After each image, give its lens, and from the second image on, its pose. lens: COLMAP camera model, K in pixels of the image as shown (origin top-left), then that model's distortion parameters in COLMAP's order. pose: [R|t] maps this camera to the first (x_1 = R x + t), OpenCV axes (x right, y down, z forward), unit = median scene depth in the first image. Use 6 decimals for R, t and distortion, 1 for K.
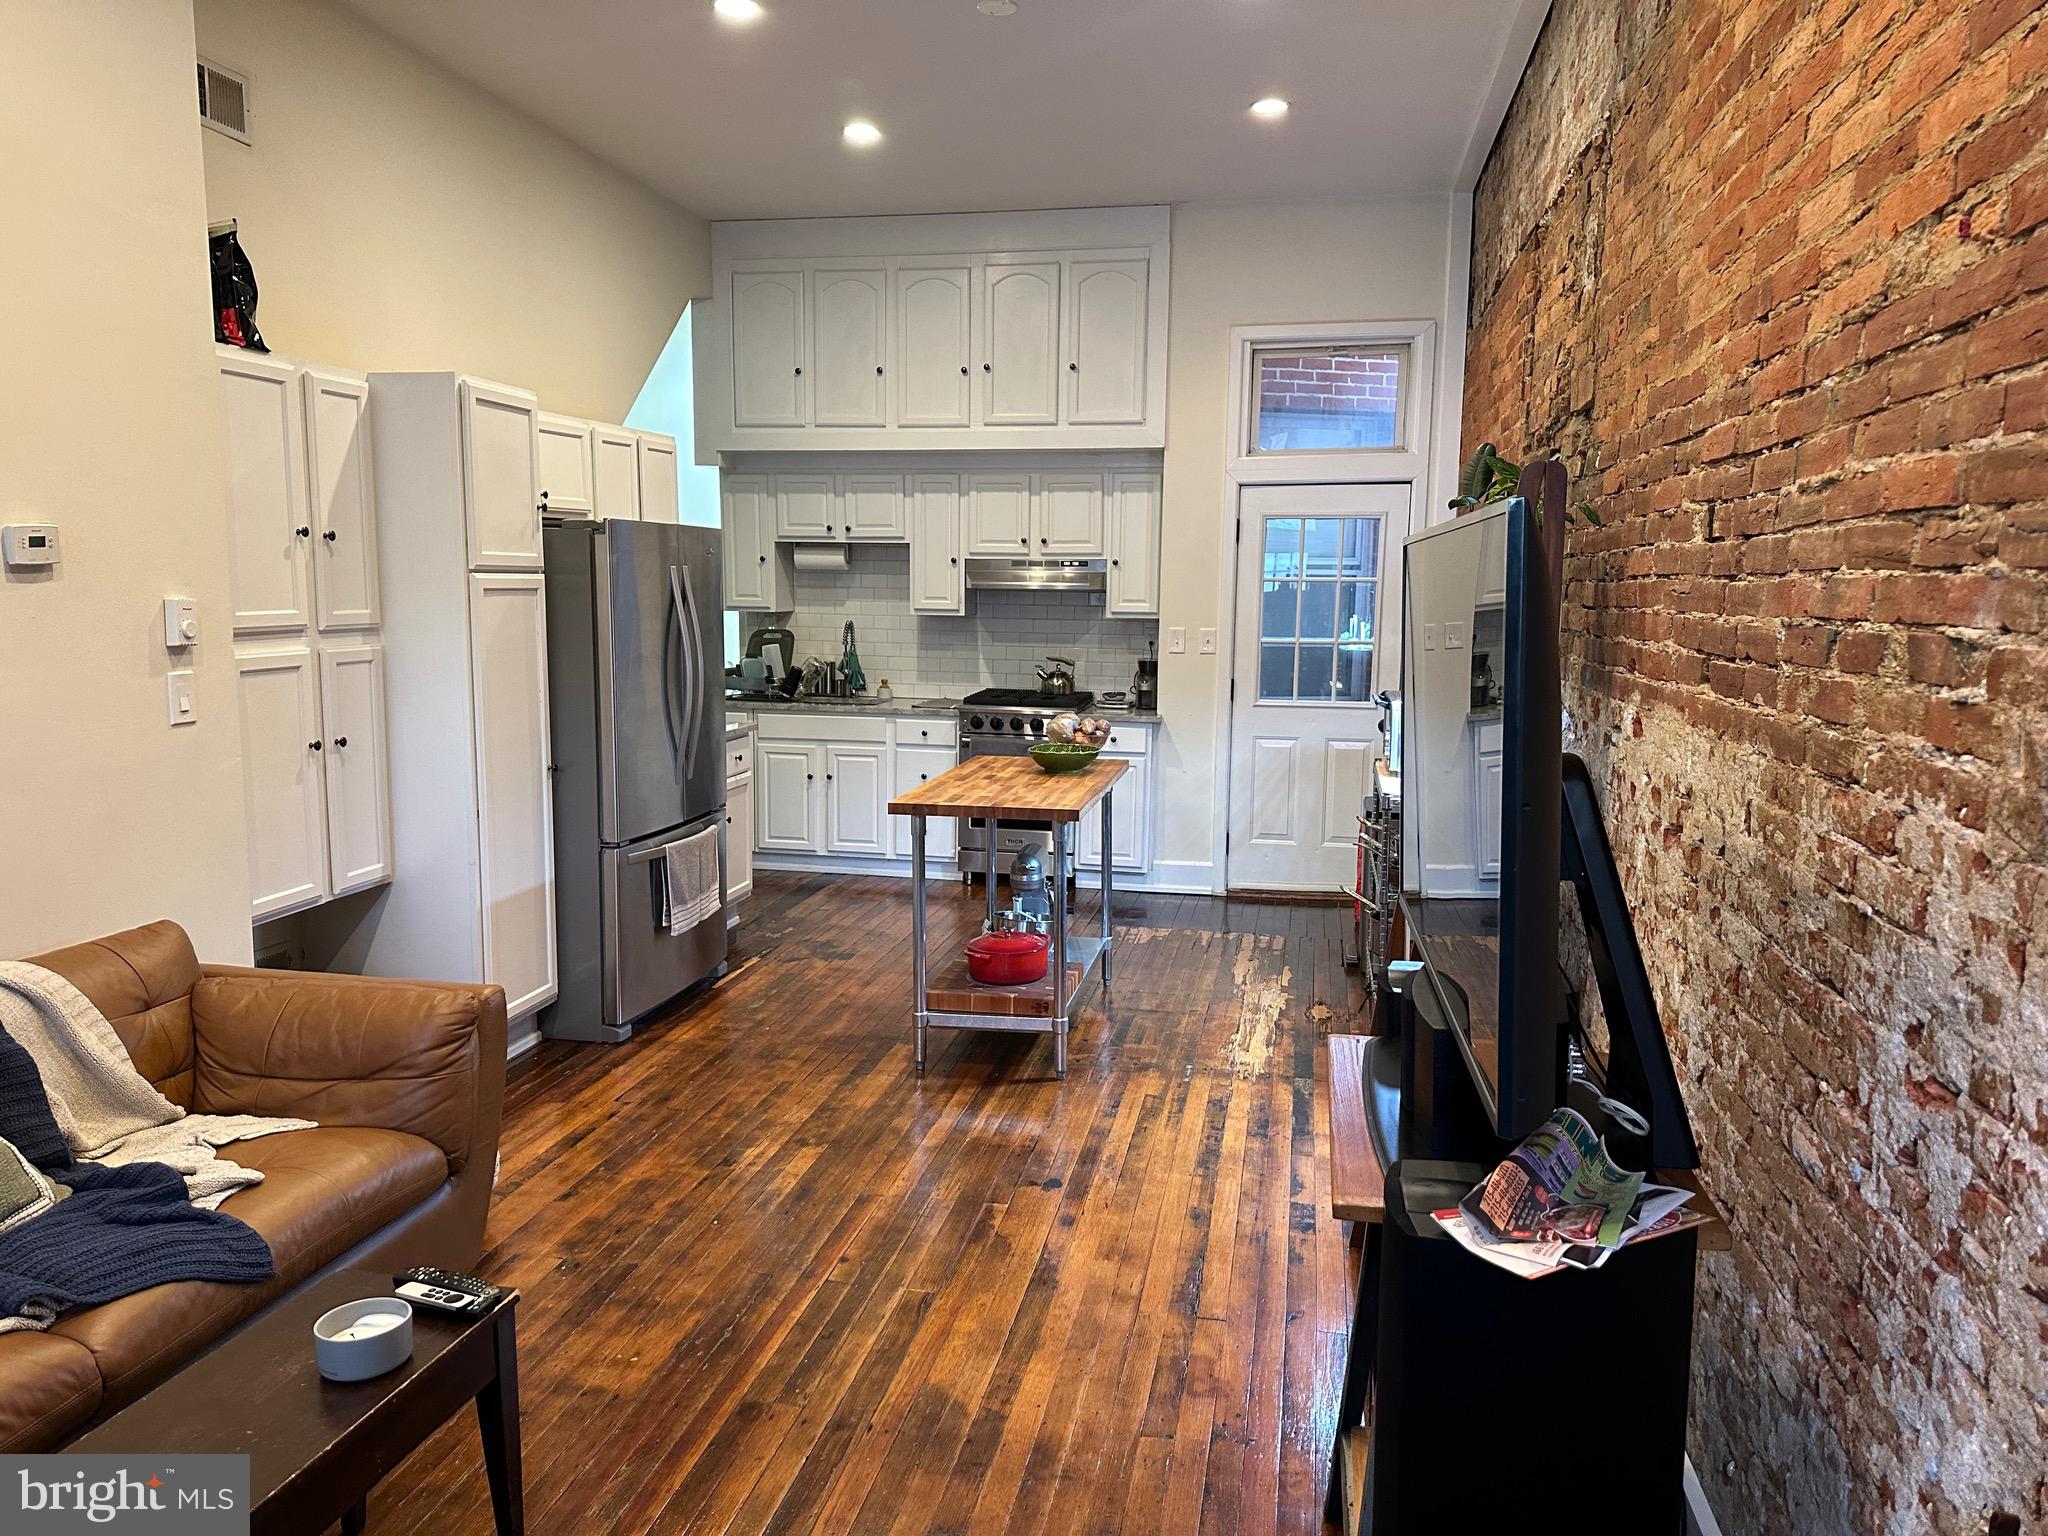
lens RADIAL K [[1423.1, 0, 1024.0], [0, 1423.1, 768.0], [0, 0, 1]] dist [0.156584, -0.000583]
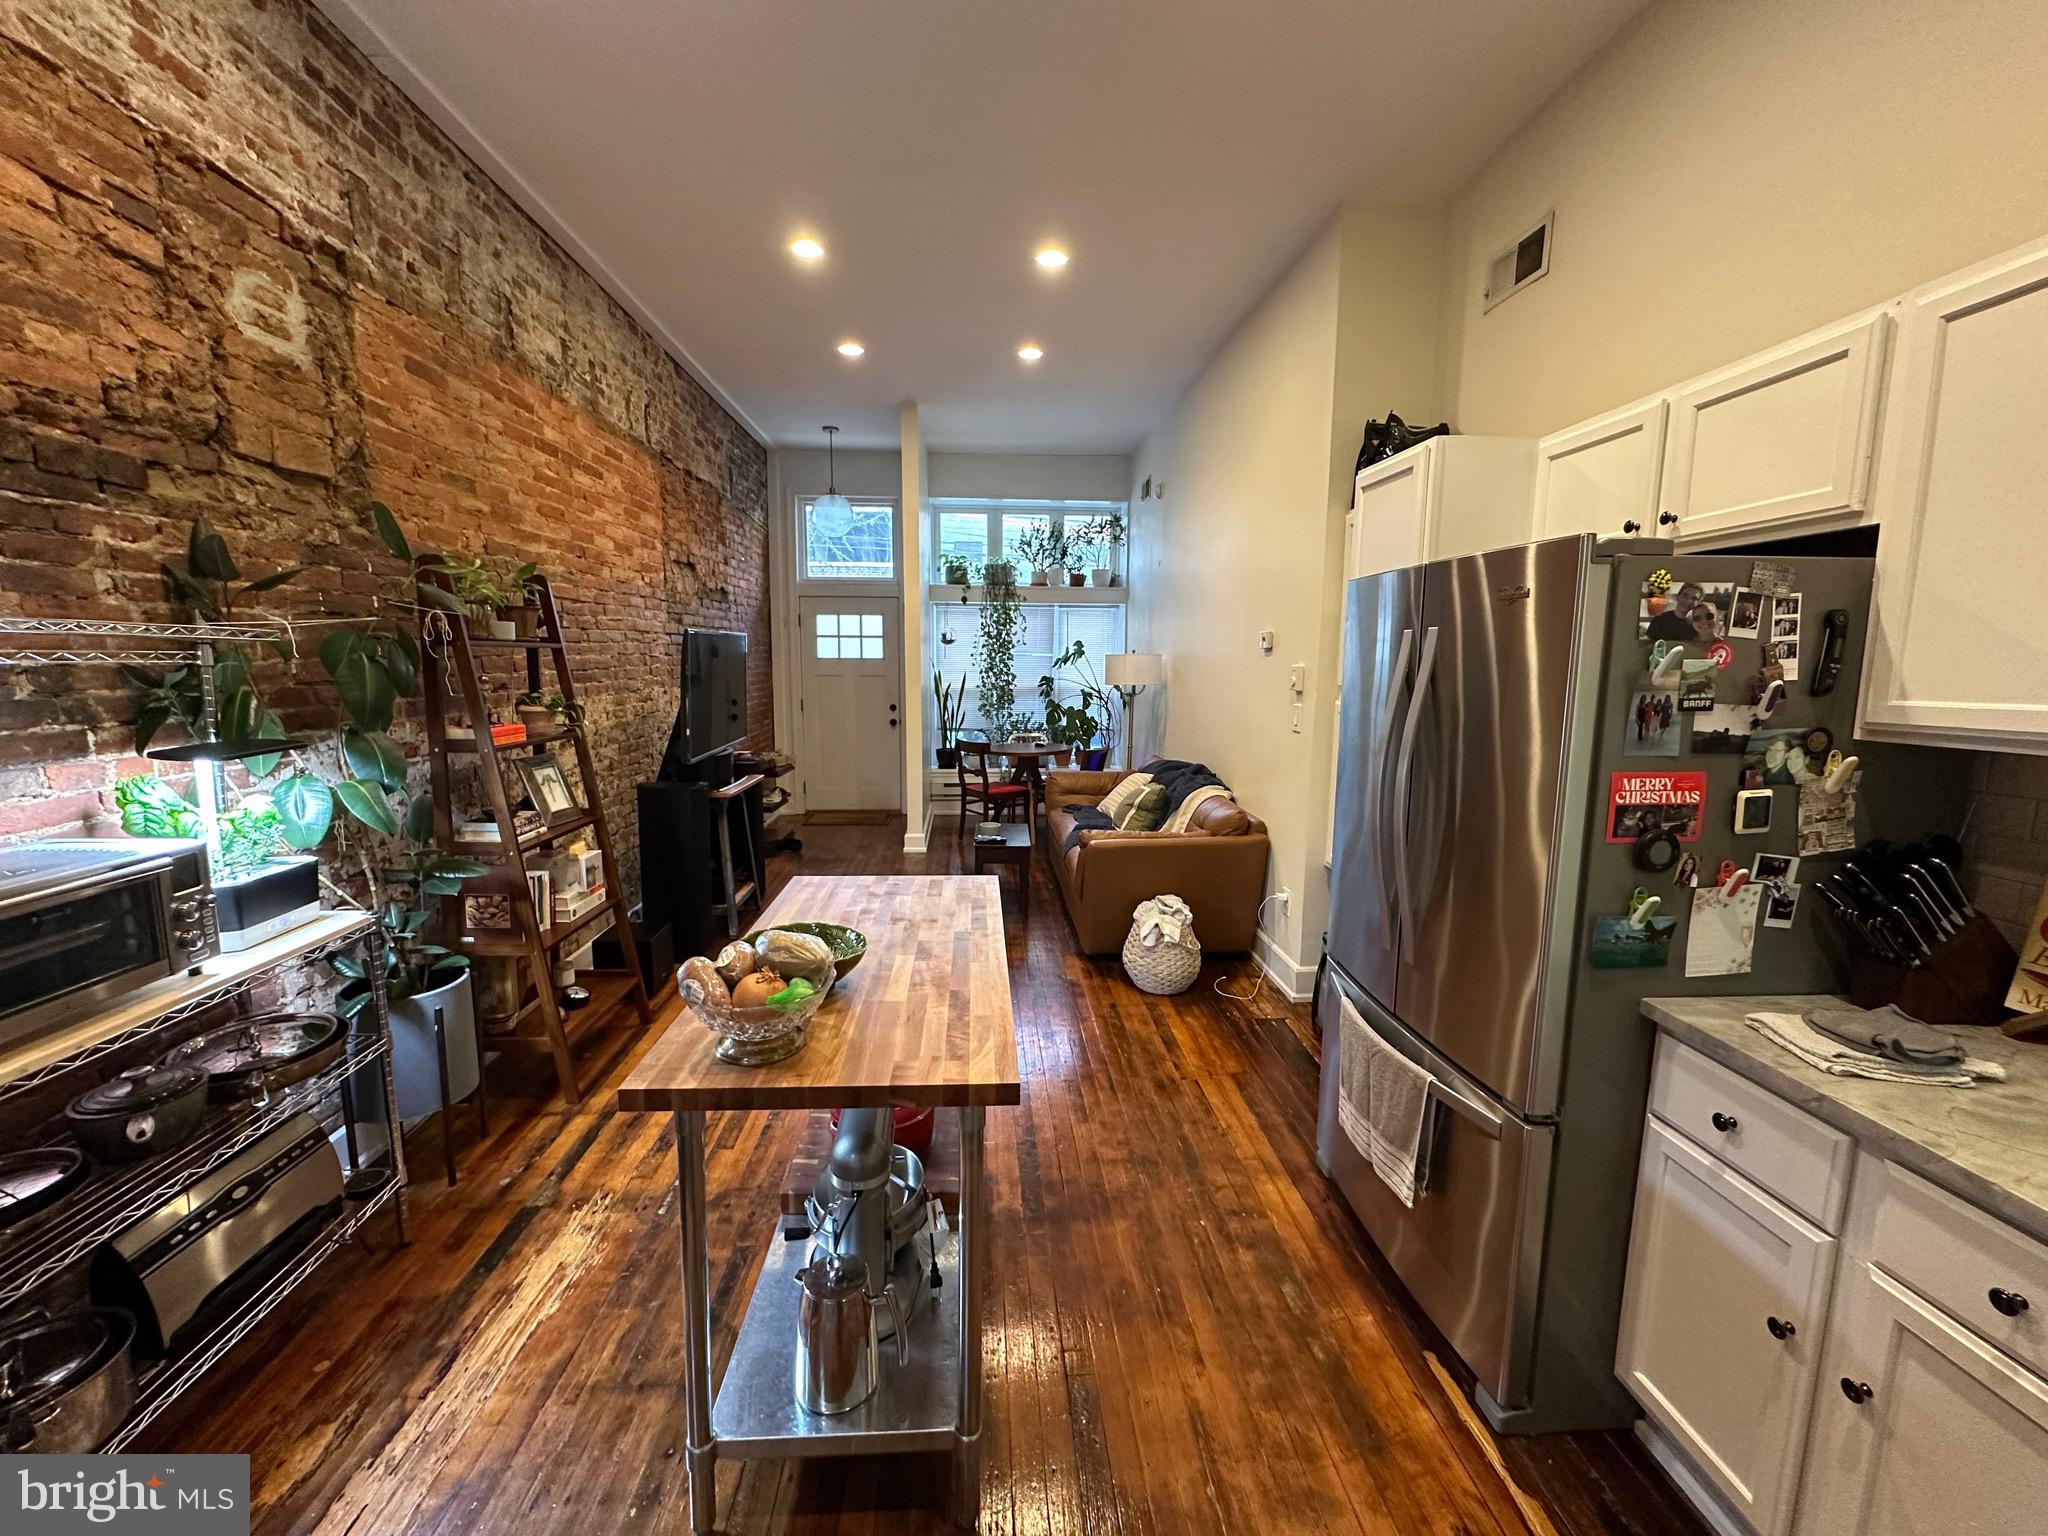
lens RADIAL K [[812.2, 0, 1024.0], [0, 812.2, 768.0], [0, 0, 1]] dist [0.000158, 0.000286]
pose [[-0.967334, 0.018568, -0.252823, 0.016003], [-0.050022, 0.963724, 0.262170, -0.119504], [0.248520, 0.266253, -0.931315, 0.937381]]
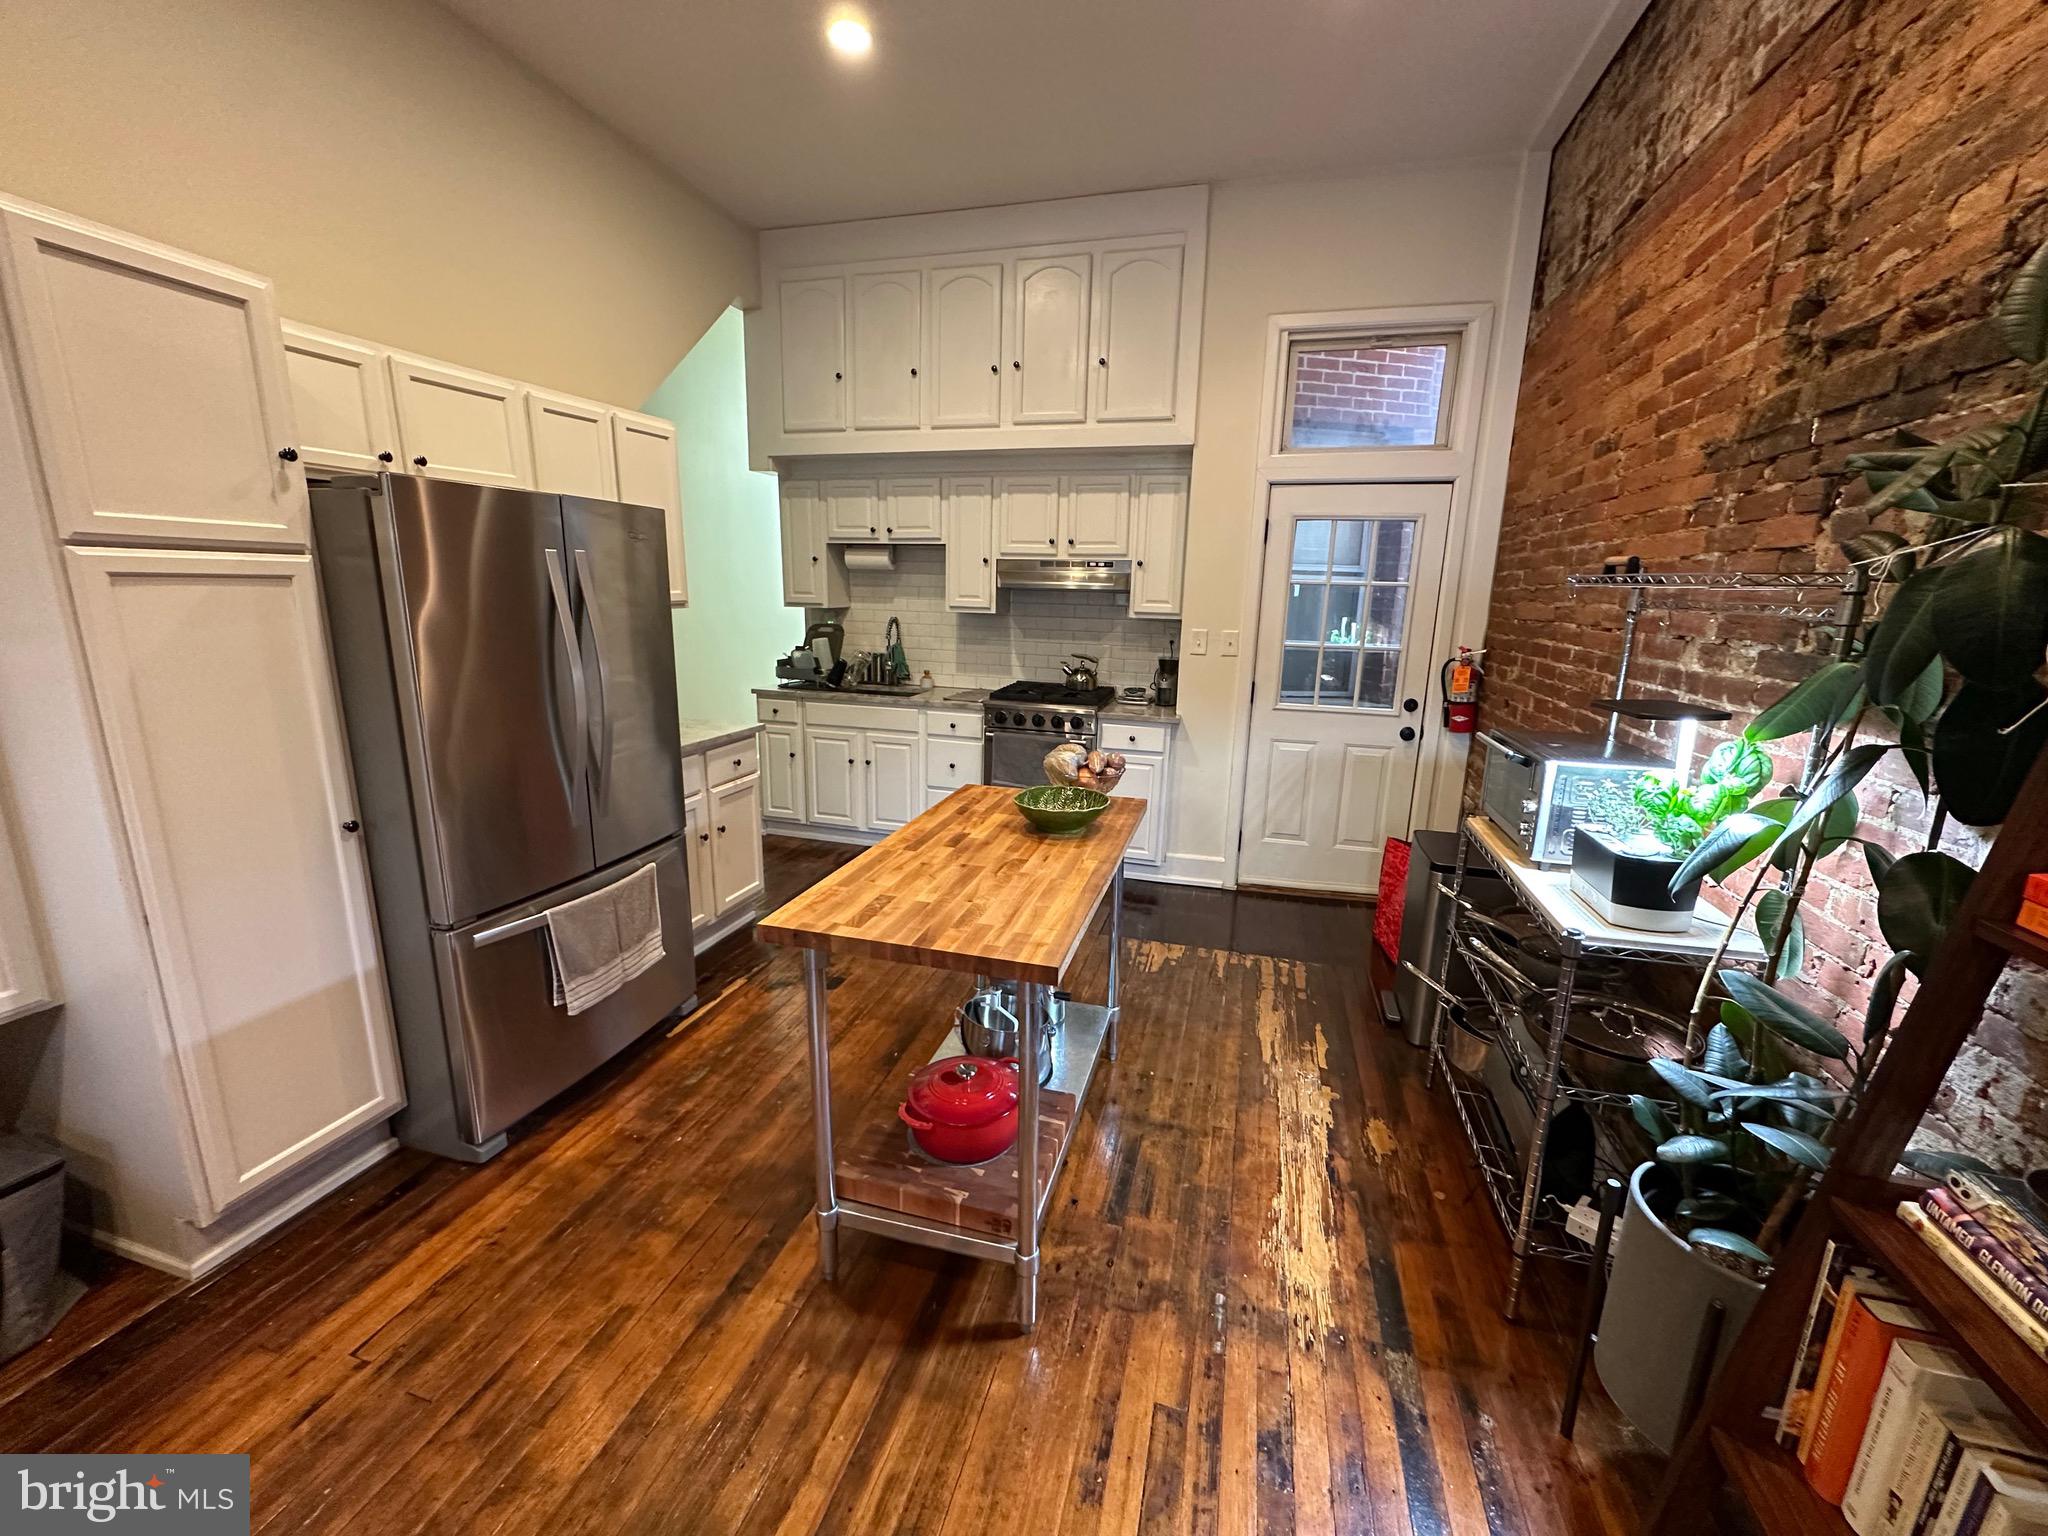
lens RADIAL K [[812.2, 0, 1024.0], [0, 812.2, 768.0], [0, 0, 1]] dist [0.000158, 0.000286]
pose [[0.996948, 0.028712, -0.072603, 0.028307], [-0.022304, 0.995908, 0.087575, -0.048225], [0.074821, -0.085688, 0.993509, 0.413971]]
